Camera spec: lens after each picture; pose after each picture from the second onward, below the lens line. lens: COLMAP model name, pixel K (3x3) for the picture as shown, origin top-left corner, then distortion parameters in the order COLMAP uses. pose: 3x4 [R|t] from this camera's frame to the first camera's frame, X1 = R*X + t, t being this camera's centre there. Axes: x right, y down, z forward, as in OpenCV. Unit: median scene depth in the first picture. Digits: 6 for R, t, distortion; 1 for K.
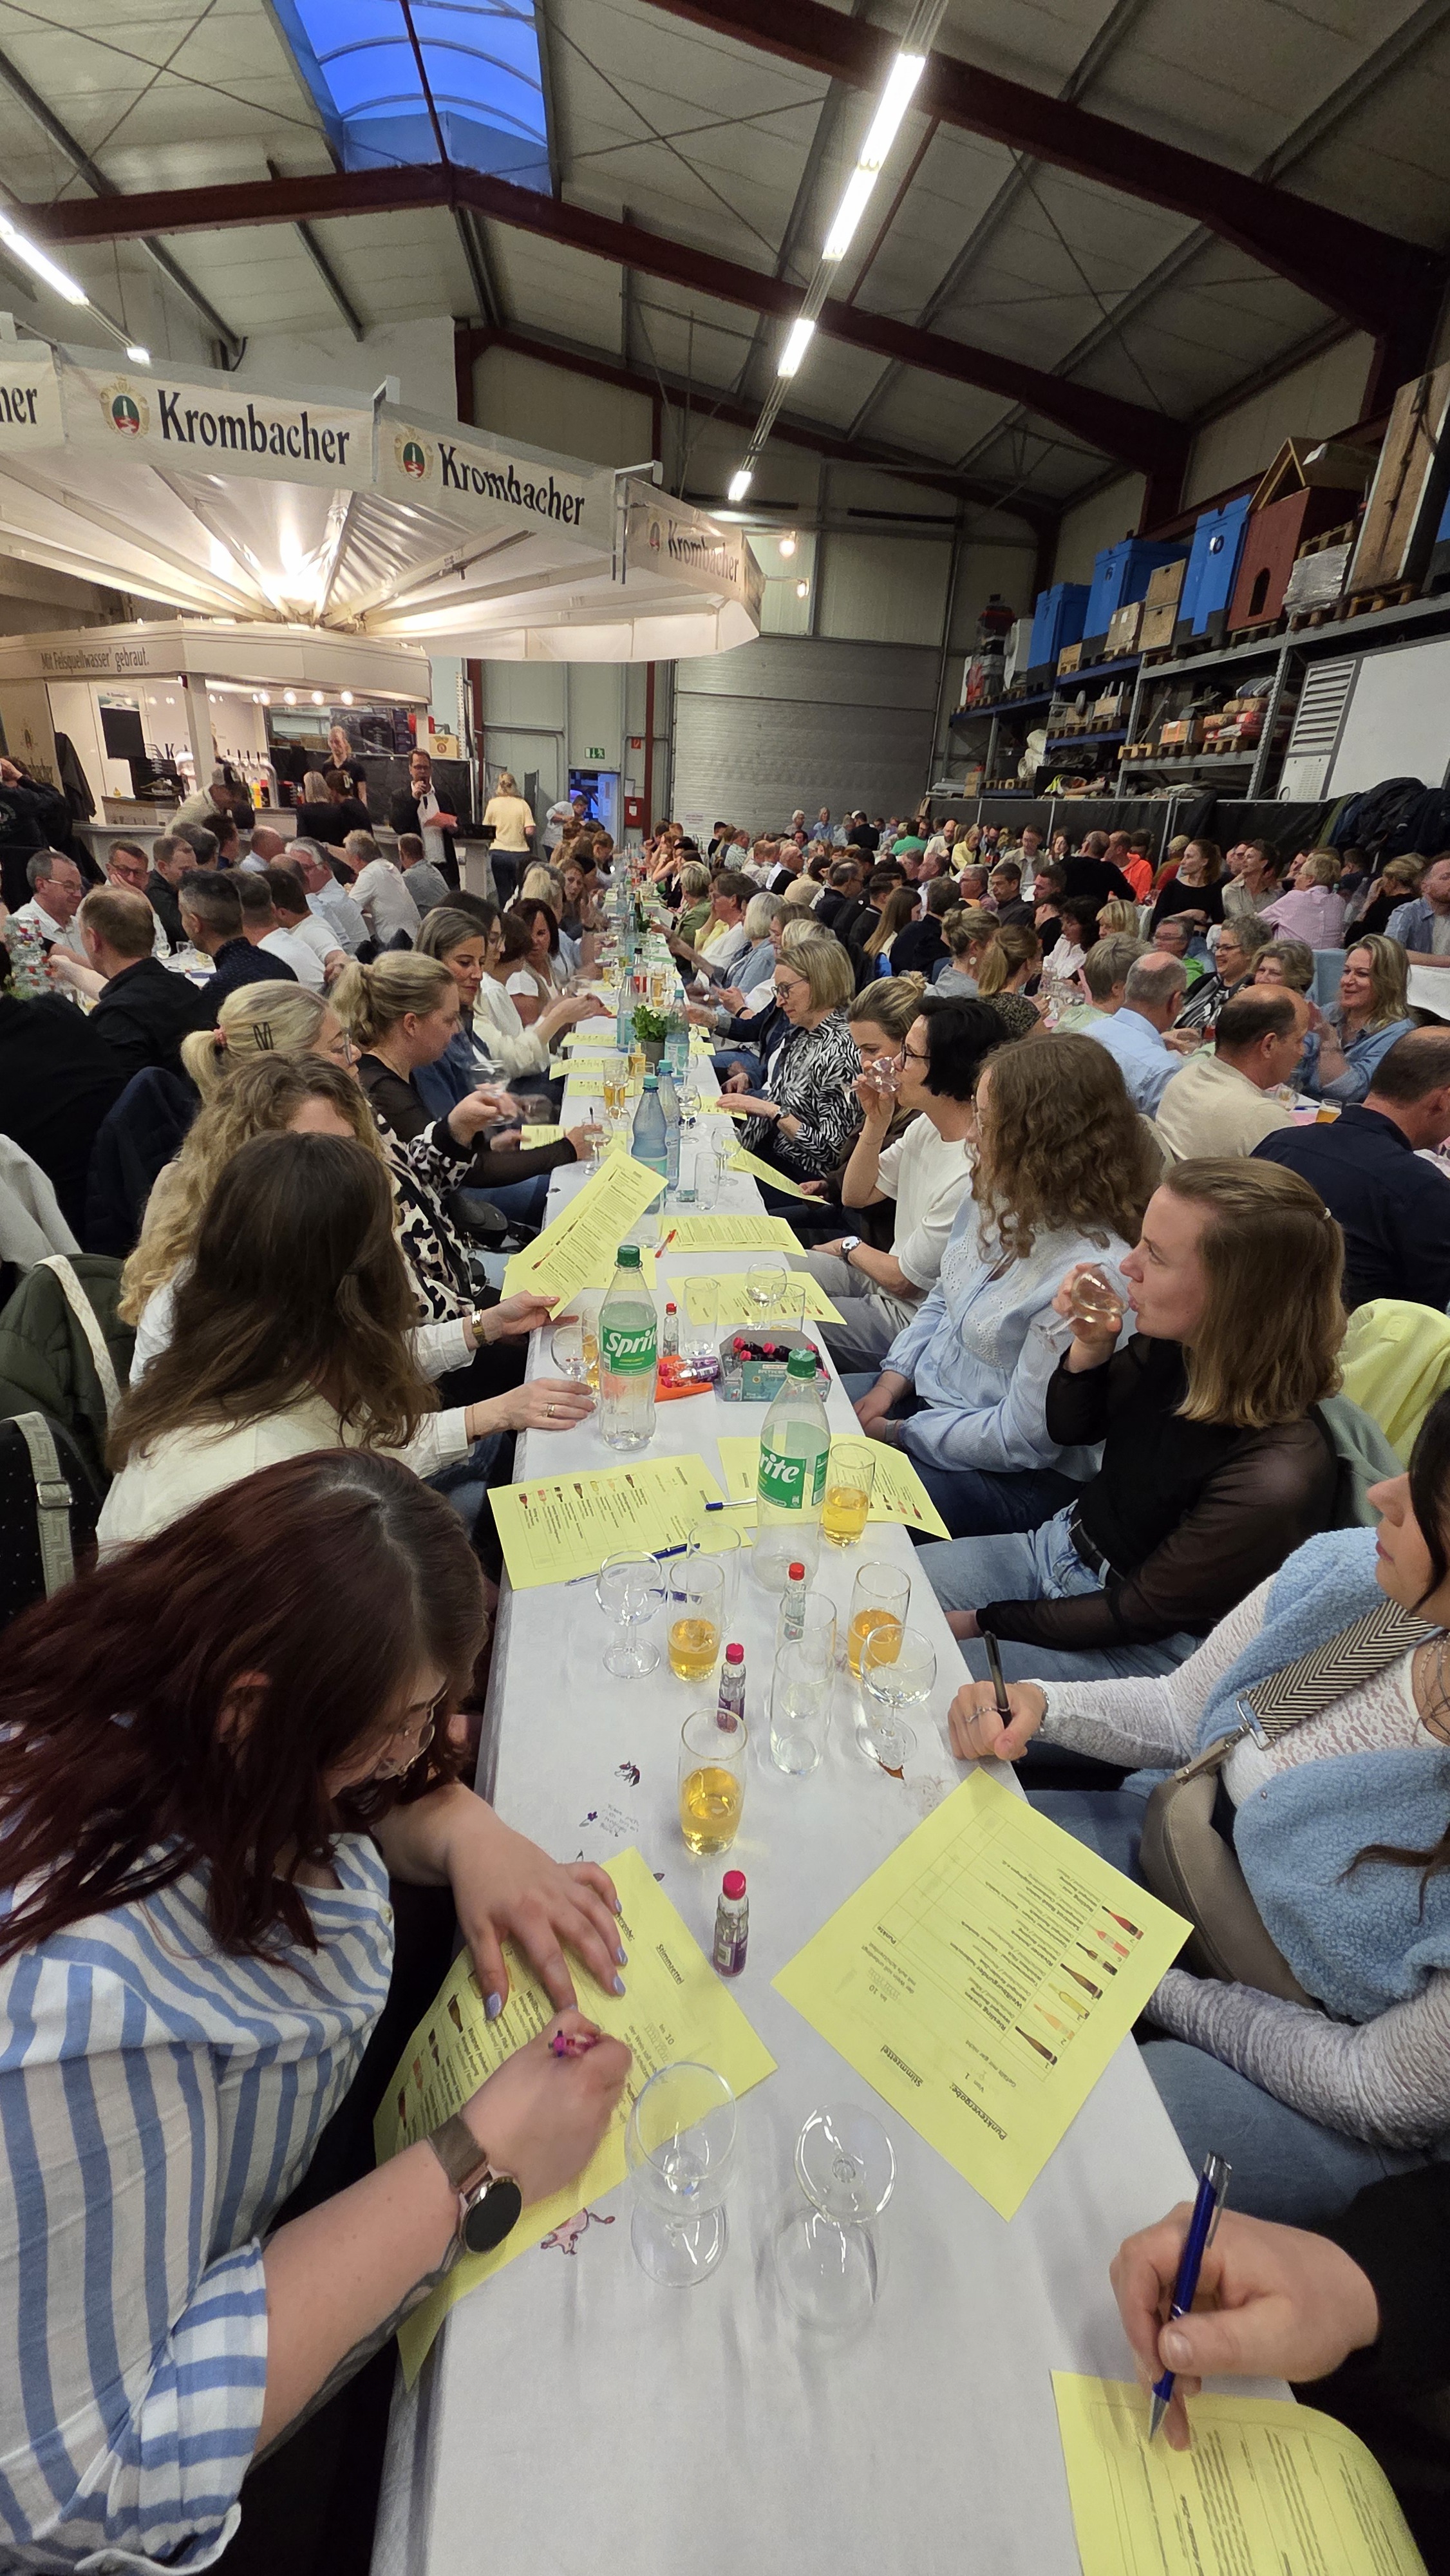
lens RADIAL K [[1045.0, 0, 724.1], [0, 1045.0, 1291.3], [0, 0, 1]] dist [0.004862, -0.002686]
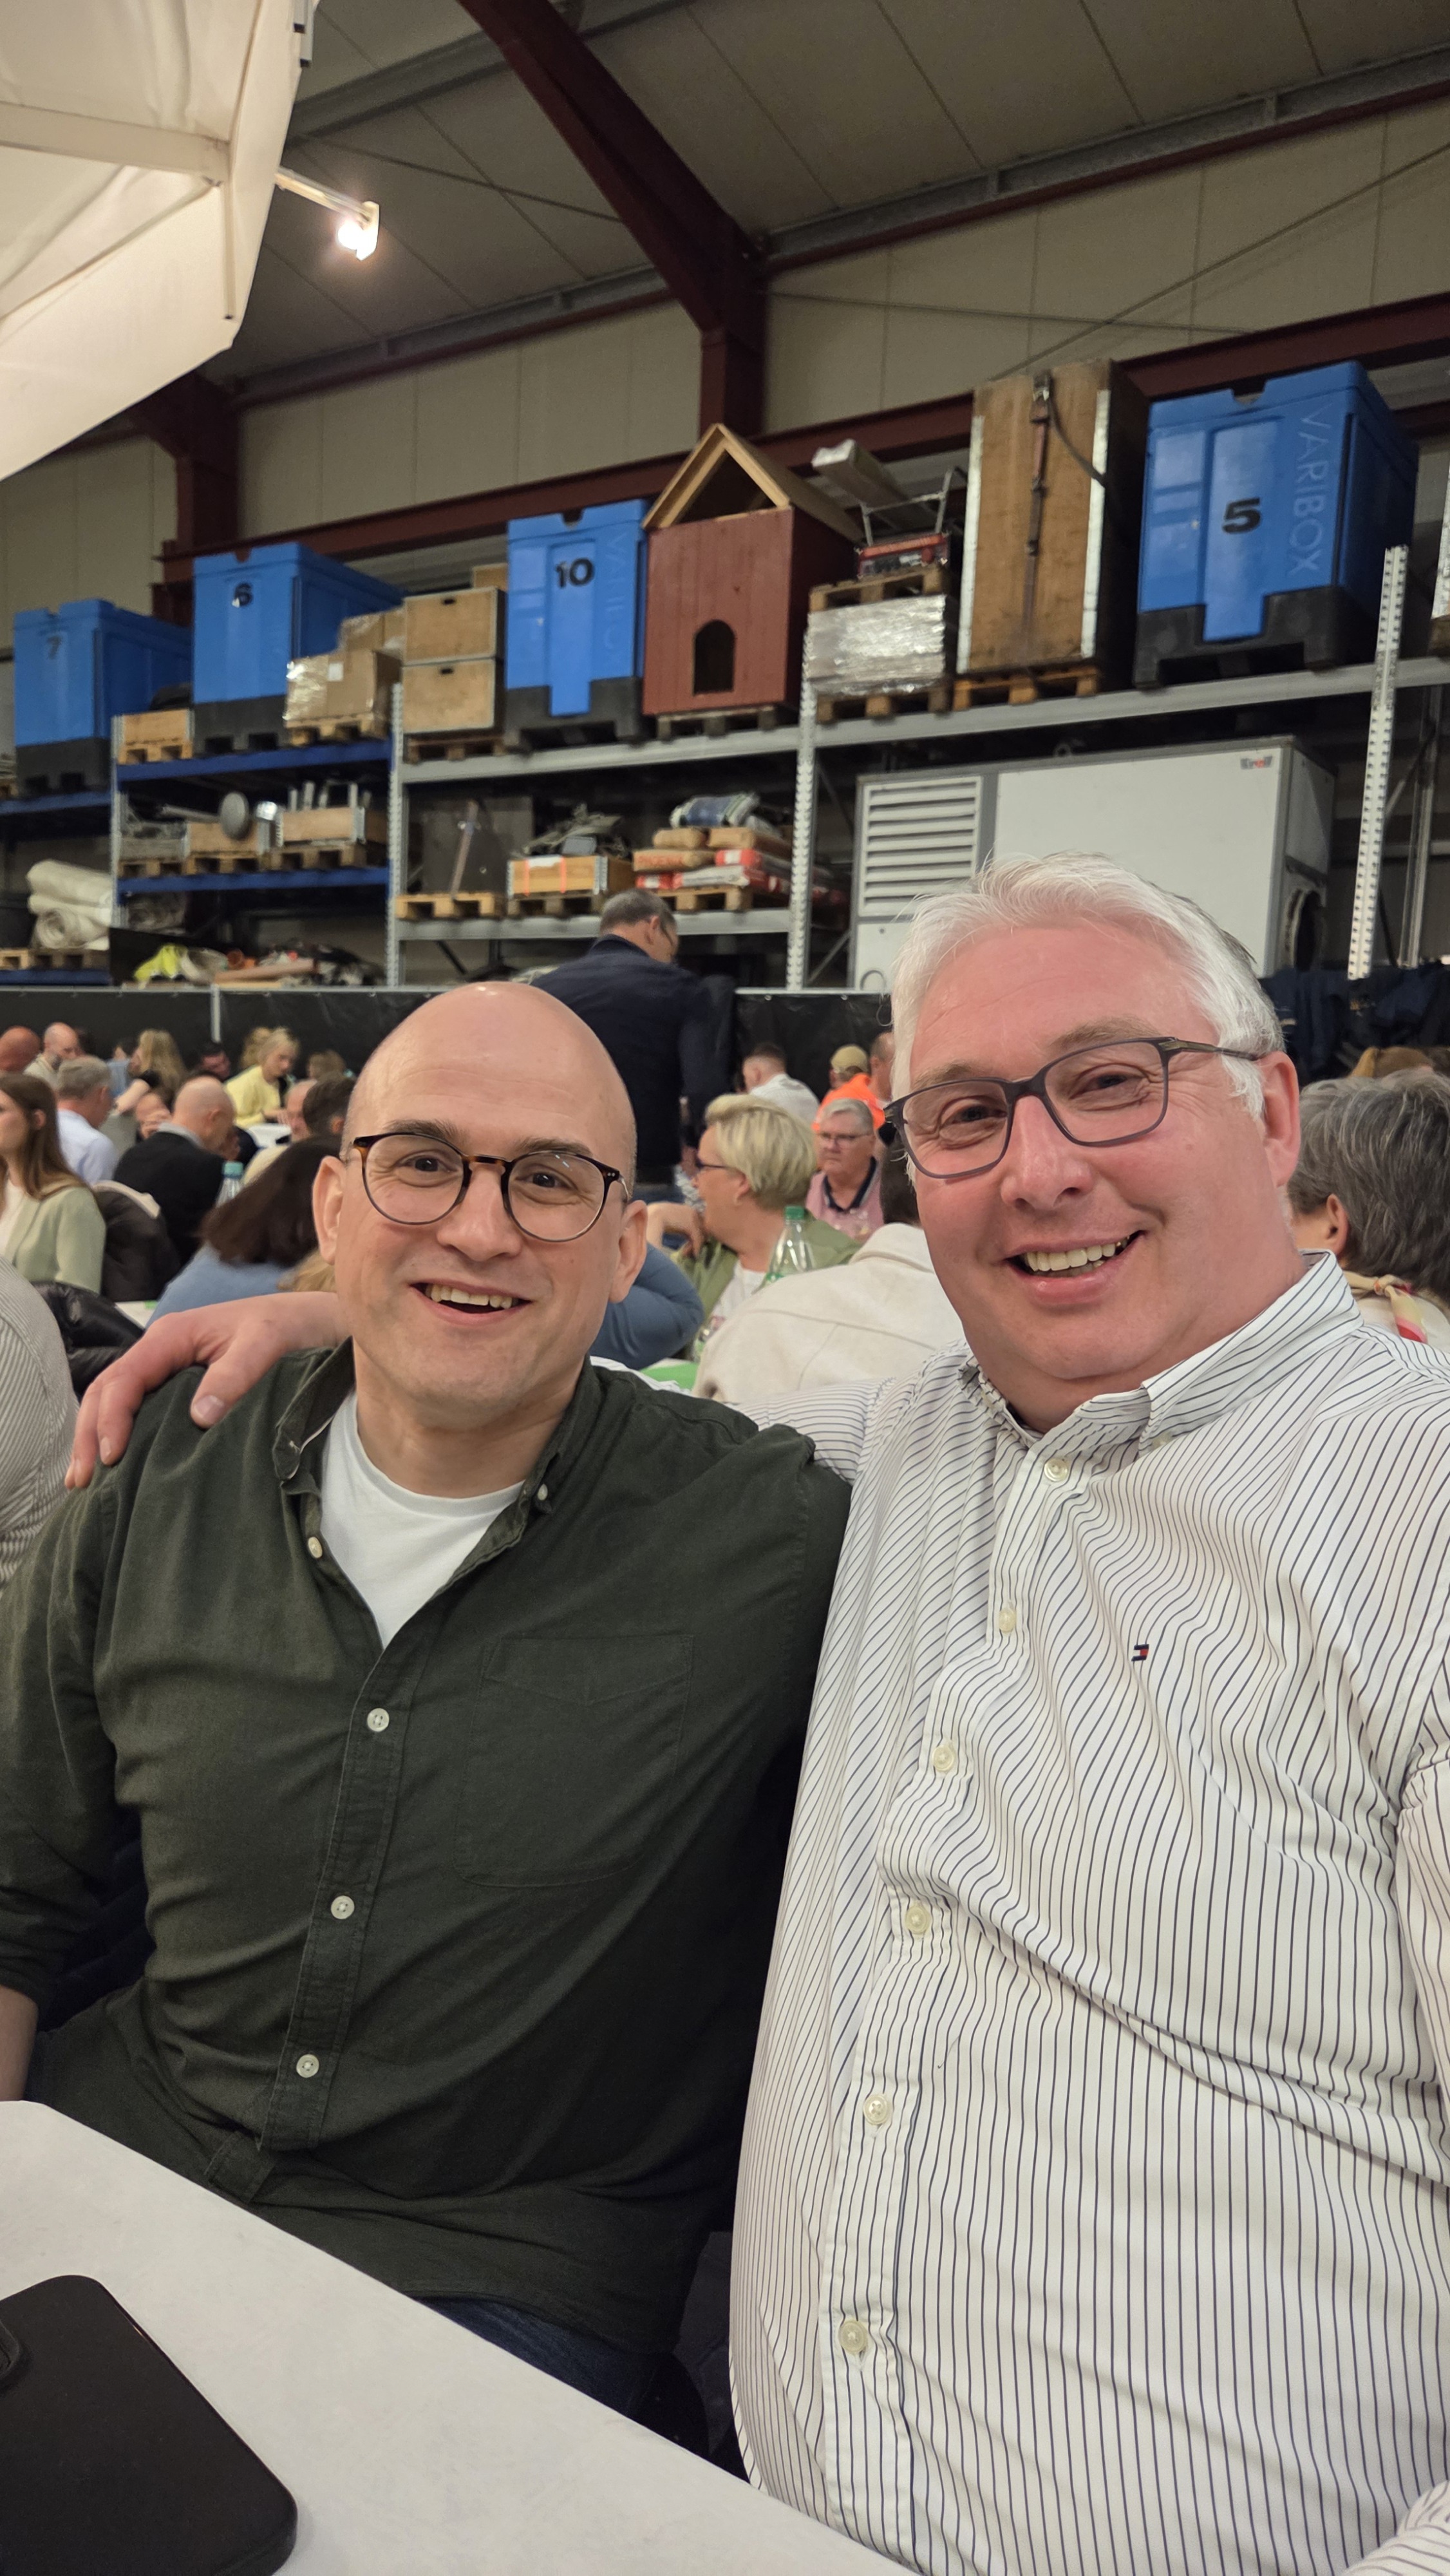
lens RADIAL K [[1702.9, 0, 735.8], [0, 1702.9, 1293.4], [0, 0, 1]] dist [0.061203, -0.047812]
pose [[0.636537, -0.135776, 0.759200, -0.204808], [0.327425, 0.938842, -0.106620, -0.199803], [-0.698293, 0.316449, 0.642065, 0.422108]]
